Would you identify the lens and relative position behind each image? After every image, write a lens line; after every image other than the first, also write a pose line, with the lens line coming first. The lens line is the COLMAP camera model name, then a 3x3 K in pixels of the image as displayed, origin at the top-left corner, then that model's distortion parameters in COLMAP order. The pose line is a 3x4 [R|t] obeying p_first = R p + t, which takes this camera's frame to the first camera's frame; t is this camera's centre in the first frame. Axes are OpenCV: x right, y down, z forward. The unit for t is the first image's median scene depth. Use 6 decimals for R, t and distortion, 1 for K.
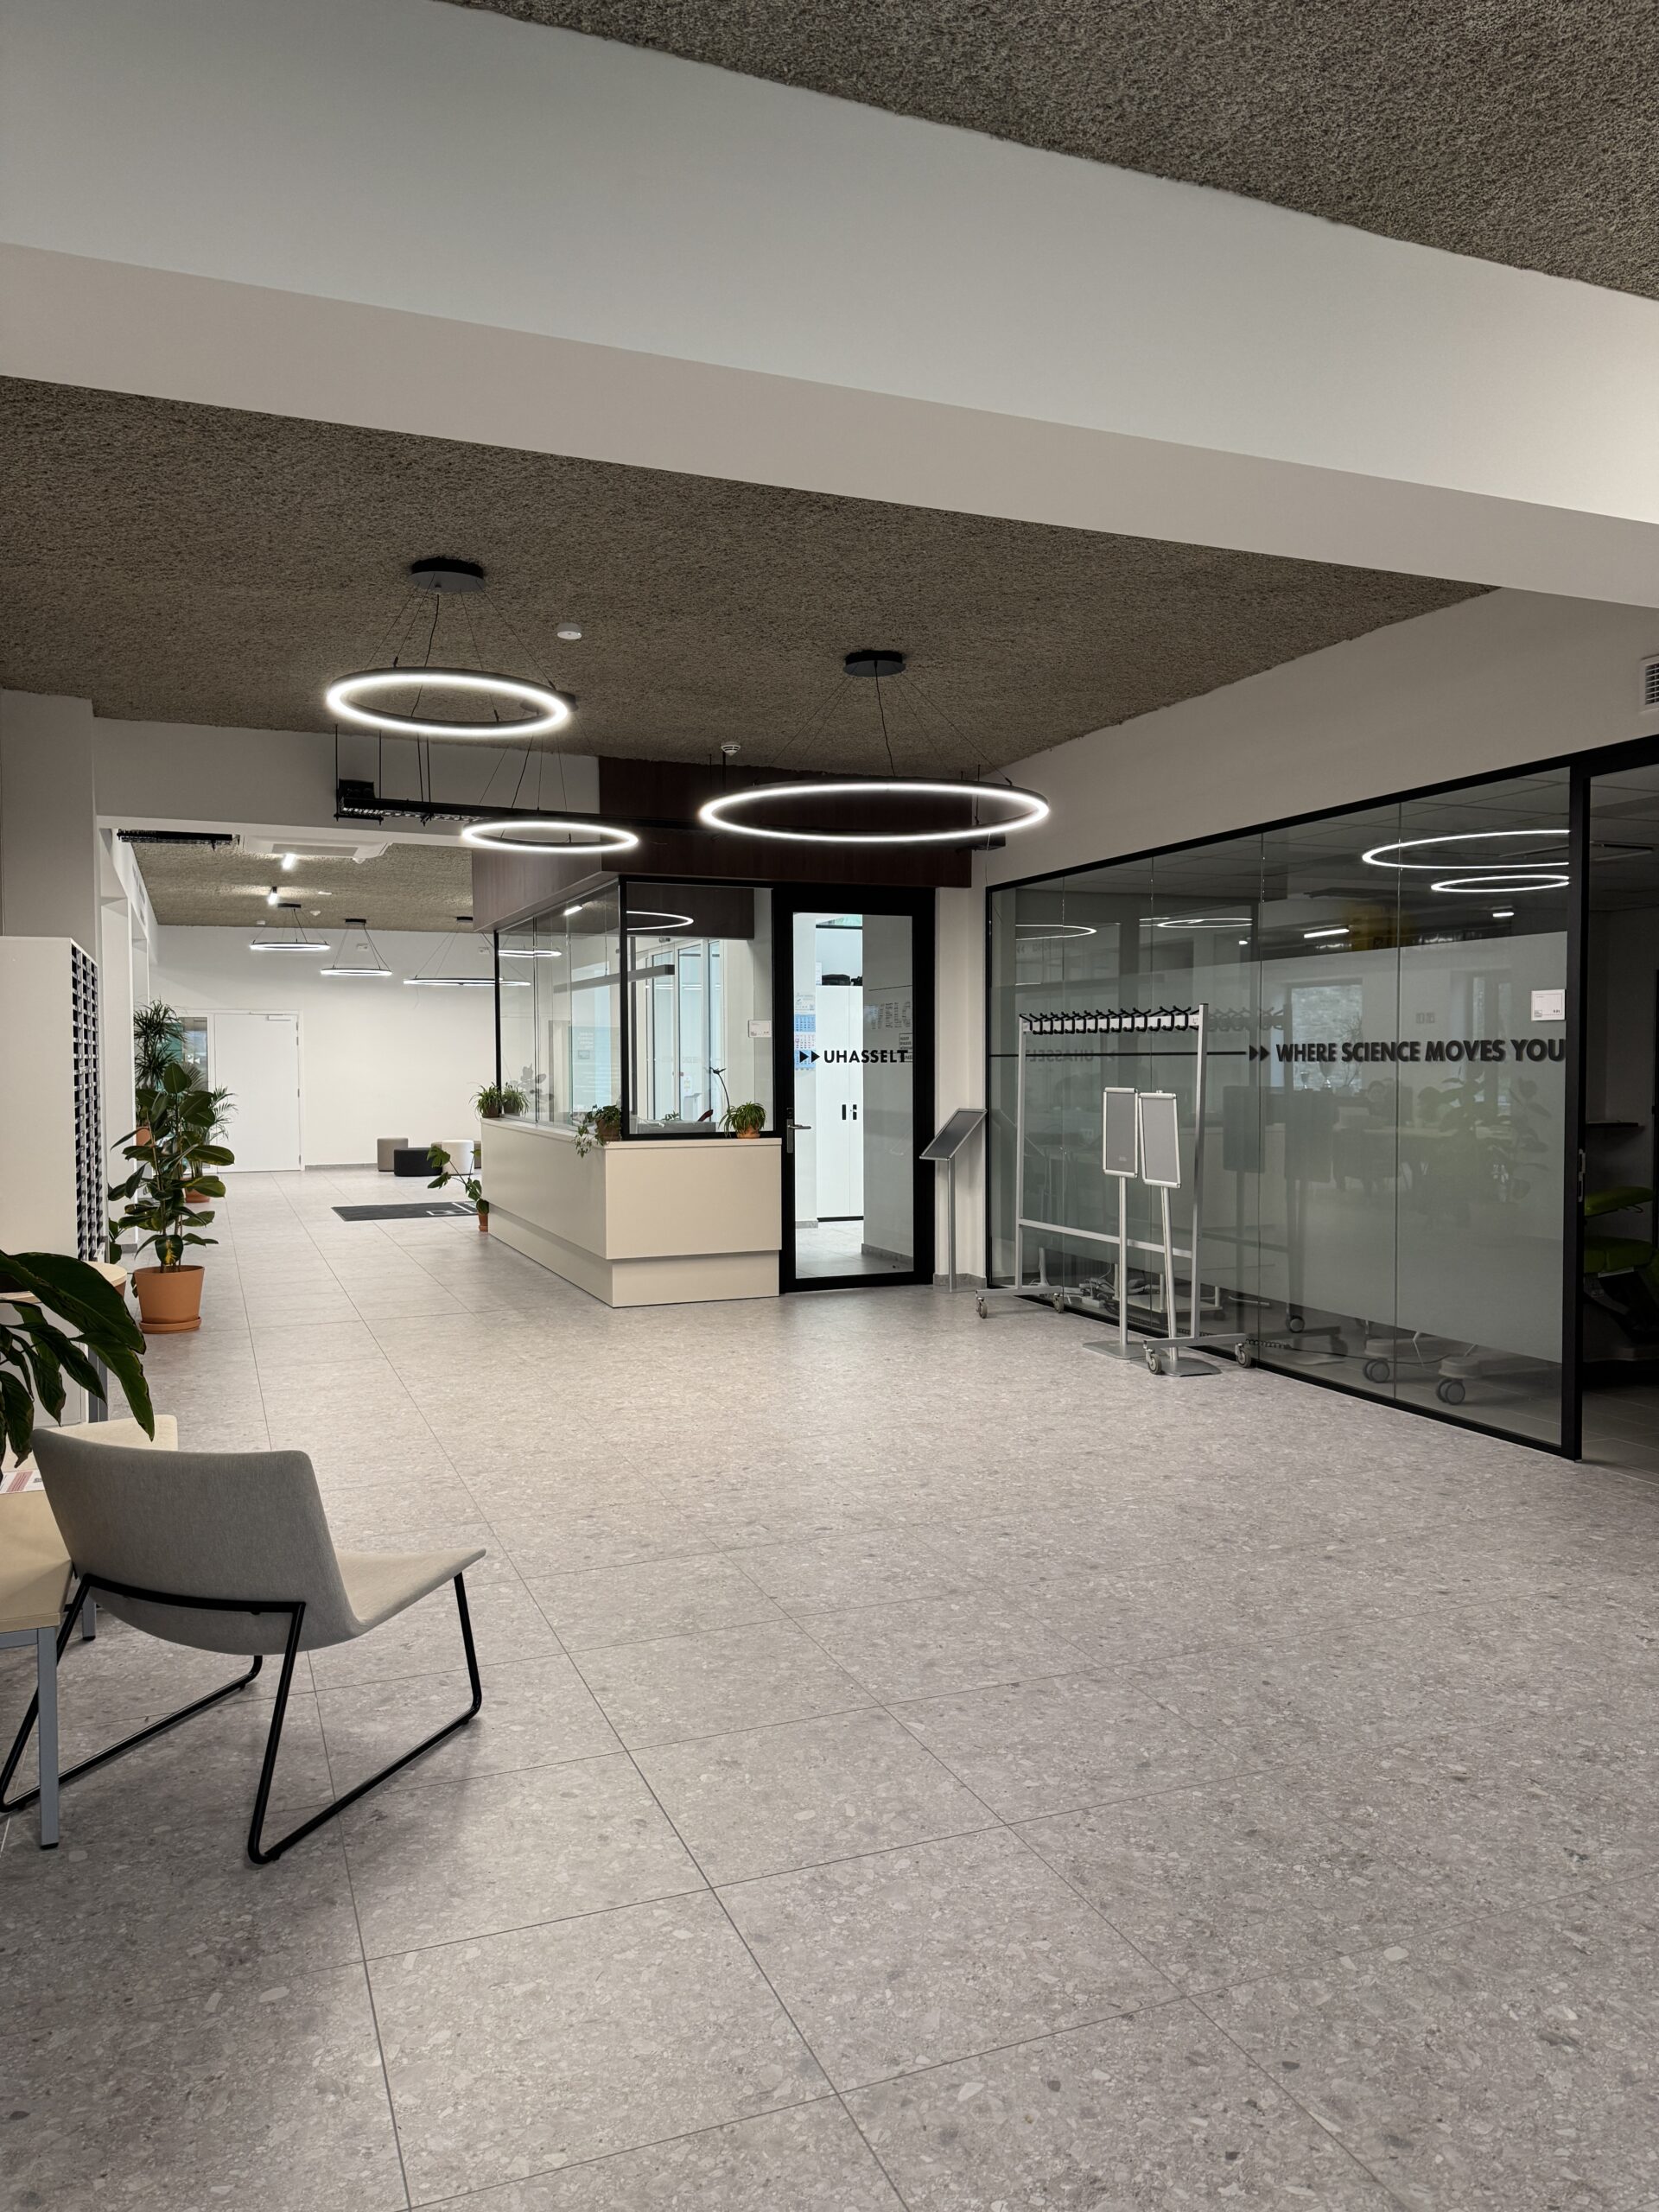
lens RADIAL K [[1514.9, 0, 829.5], [0, 1514.9, 1106.0], [0, 0, 1]] dist [0.042134, -0.036366]
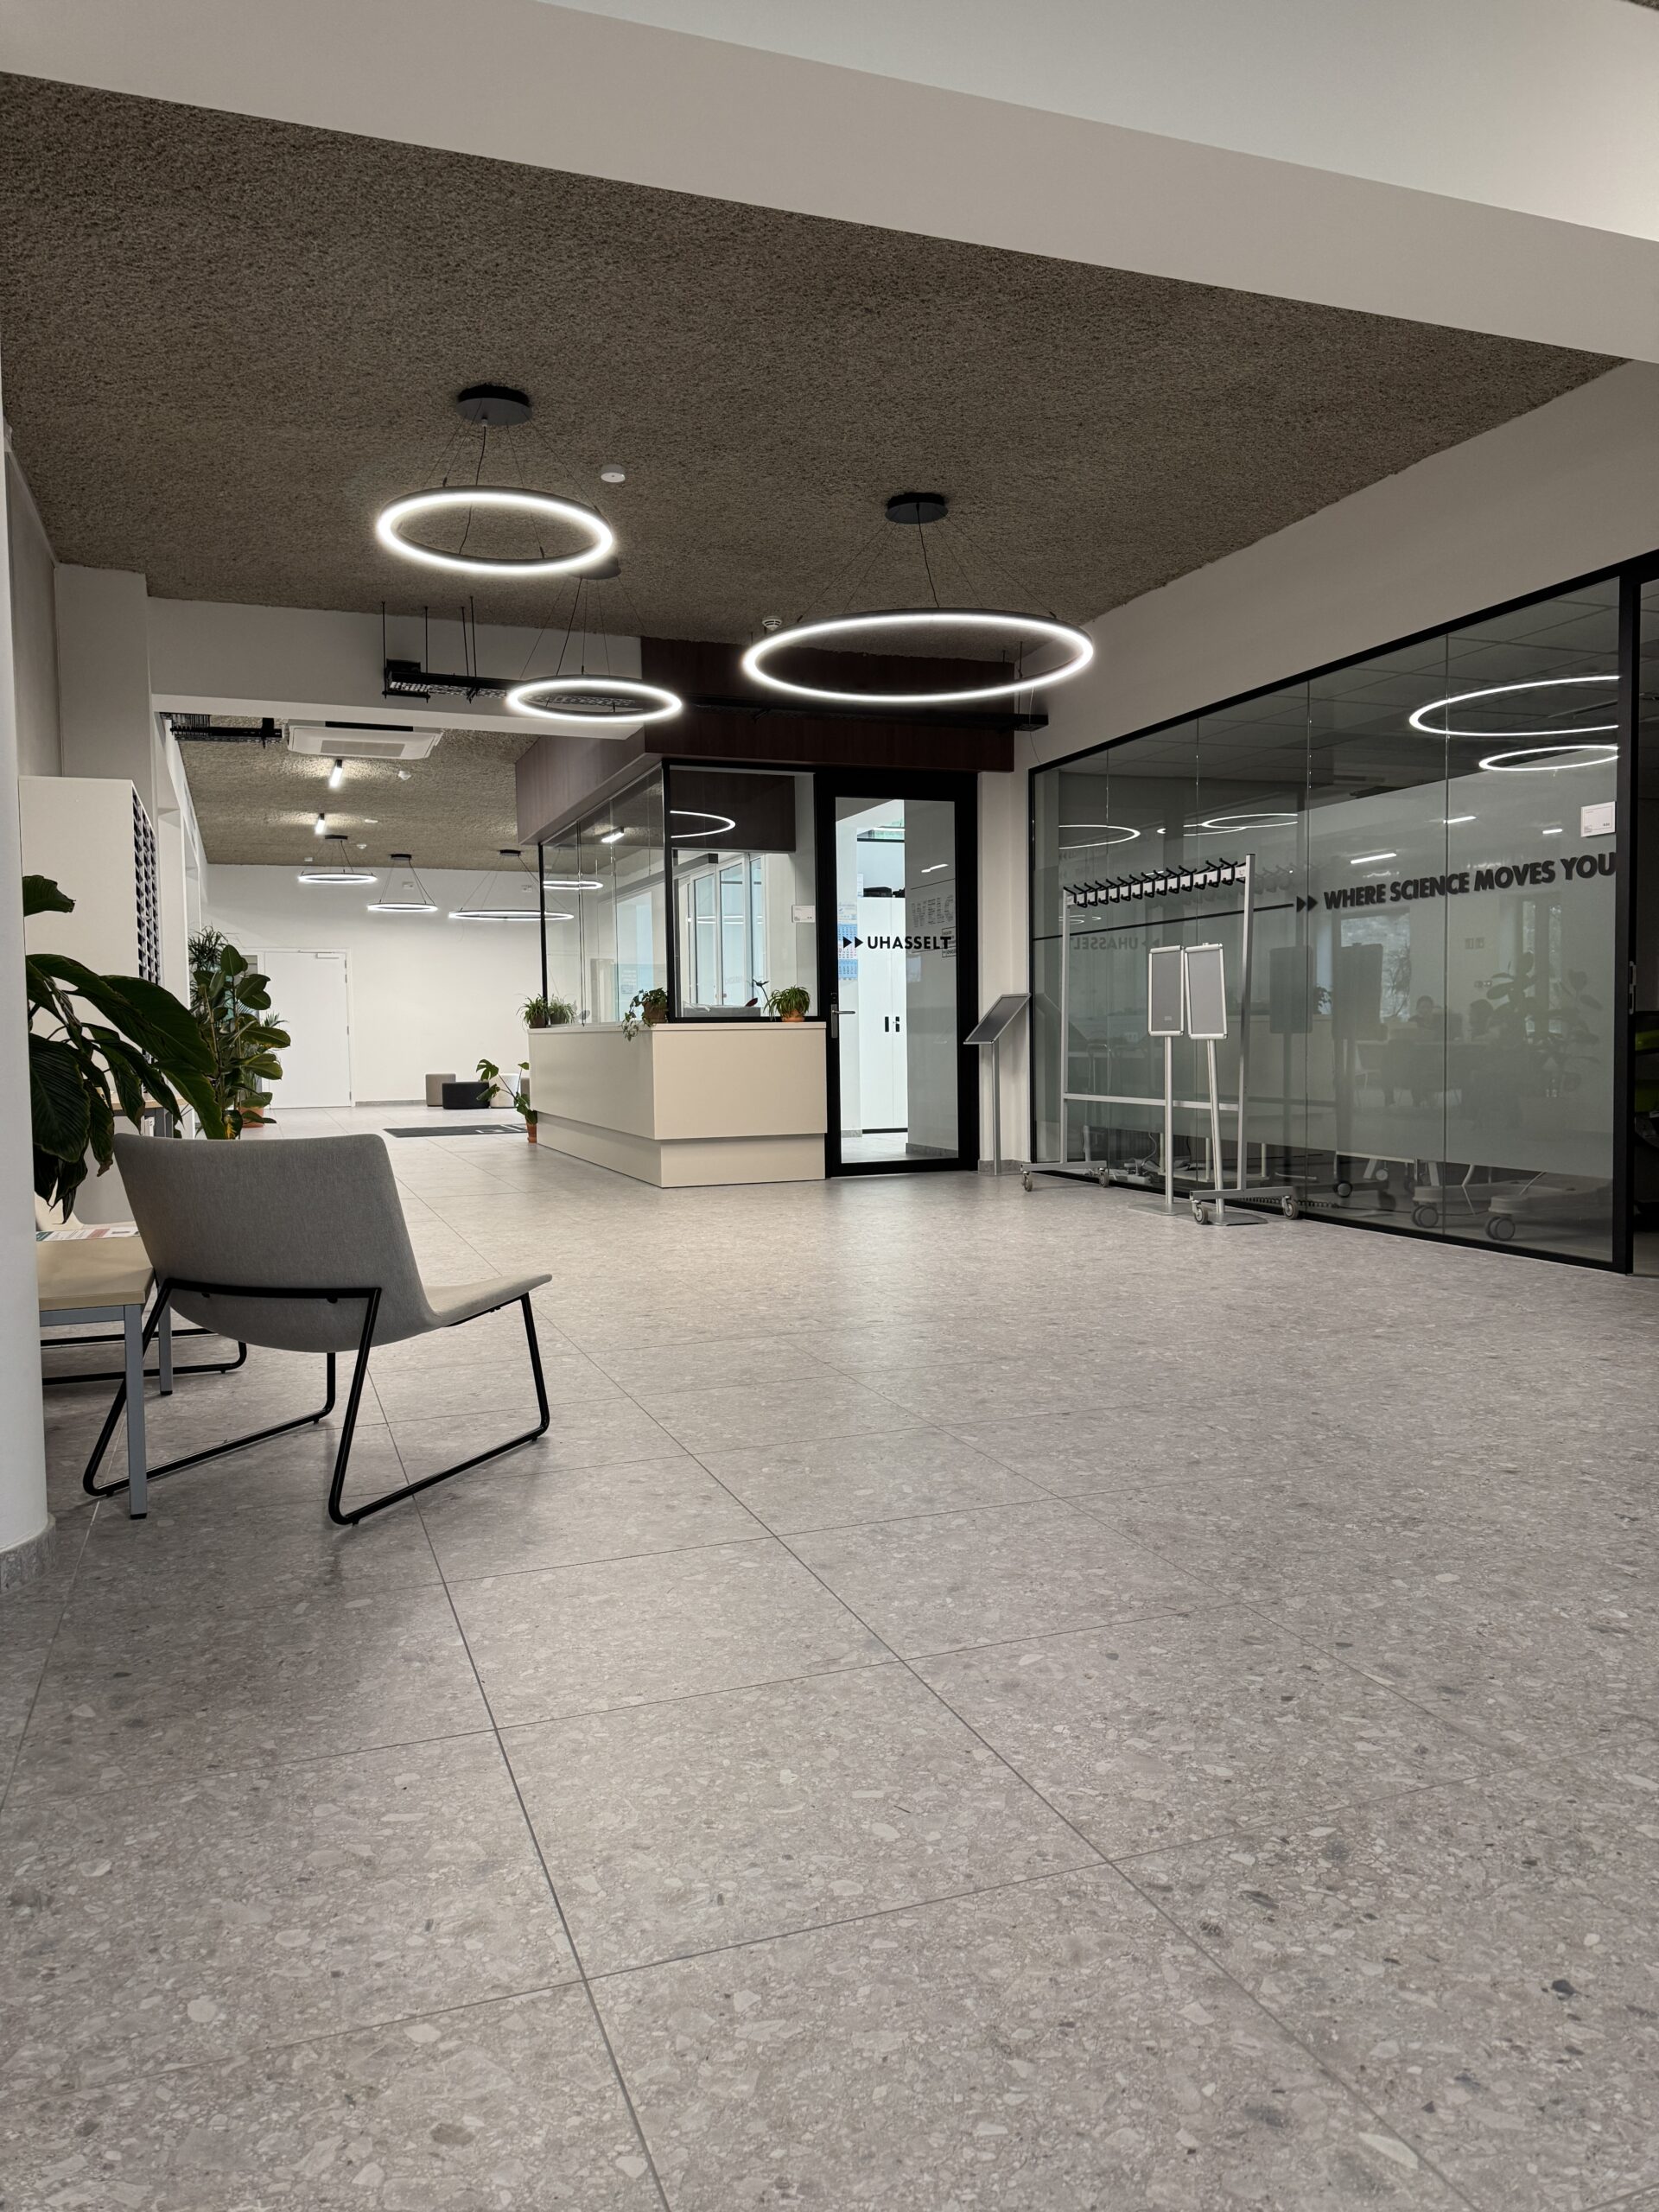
lens RADIAL K [[1514.9, 0, 829.5], [0, 1514.9, 1106.0], [0, 0, 1]] dist [0.042134, -0.036366]
pose [[0.999607, -0.009145, -0.026517, -0.005863], [0.009430, 0.999899, 0.010655, 0.114123], [0.026417, -0.010900, 0.999592, -0.012145]]
